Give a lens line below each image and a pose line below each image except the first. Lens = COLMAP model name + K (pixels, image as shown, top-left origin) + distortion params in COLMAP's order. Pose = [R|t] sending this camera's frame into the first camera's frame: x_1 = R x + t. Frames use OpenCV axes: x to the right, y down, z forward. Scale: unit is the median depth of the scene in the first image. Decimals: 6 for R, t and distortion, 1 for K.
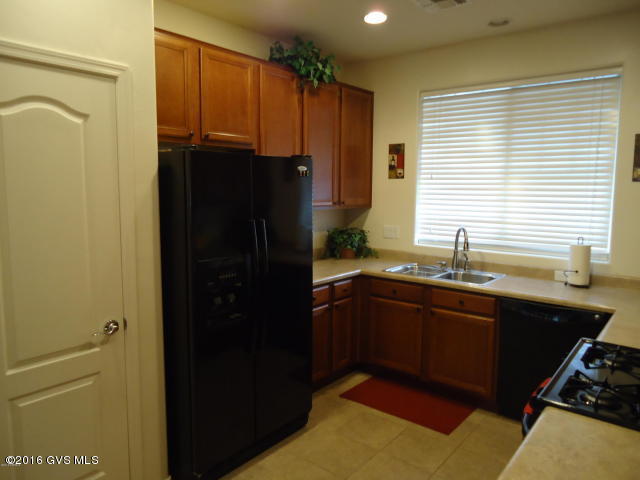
lens RADIAL K [[466.8, 0, 320.0], [0, 466.8, 240.0], [0, 0, 1]] dist [-0.002418, 0.001020]
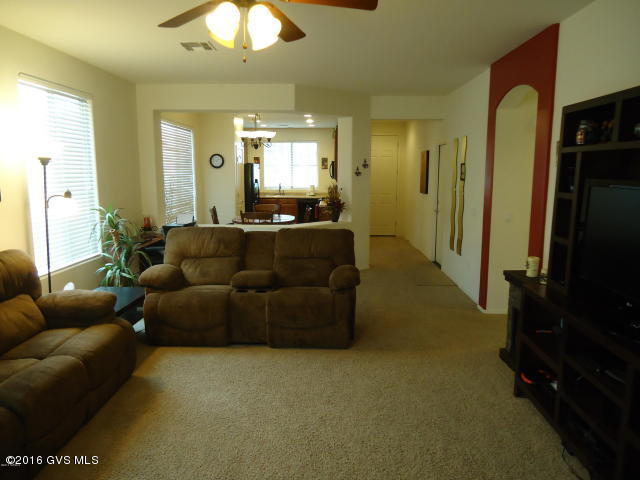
lens RADIAL K [[466.8, 0, 320.0], [0, 466.8, 240.0], [0, 0, 1]] dist [-0.002418, 0.001020]
pose [[0.795528, -0.100625, 0.597503, -1.647231], [0.074749, 0.994880, 0.068023, 0.190498], [-0.601288, -0.009452, 0.798976, -2.025923]]
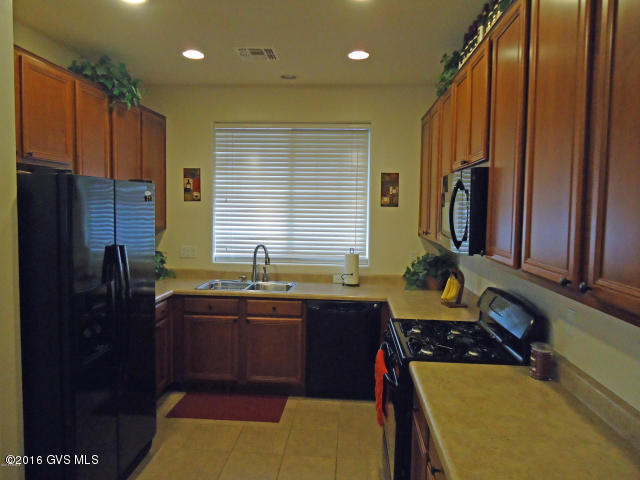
lens RADIAL K [[466.8, 0, 320.0], [0, 466.8, 240.0], [0, 0, 1]] dist [-0.002418, 0.001020]
pose [[0.817099, -0.035898, 0.575379, -0.247227], [0.056558, 0.998236, -0.018038, -0.009439], [-0.573717, 0.047281, 0.817688, -0.029727]]
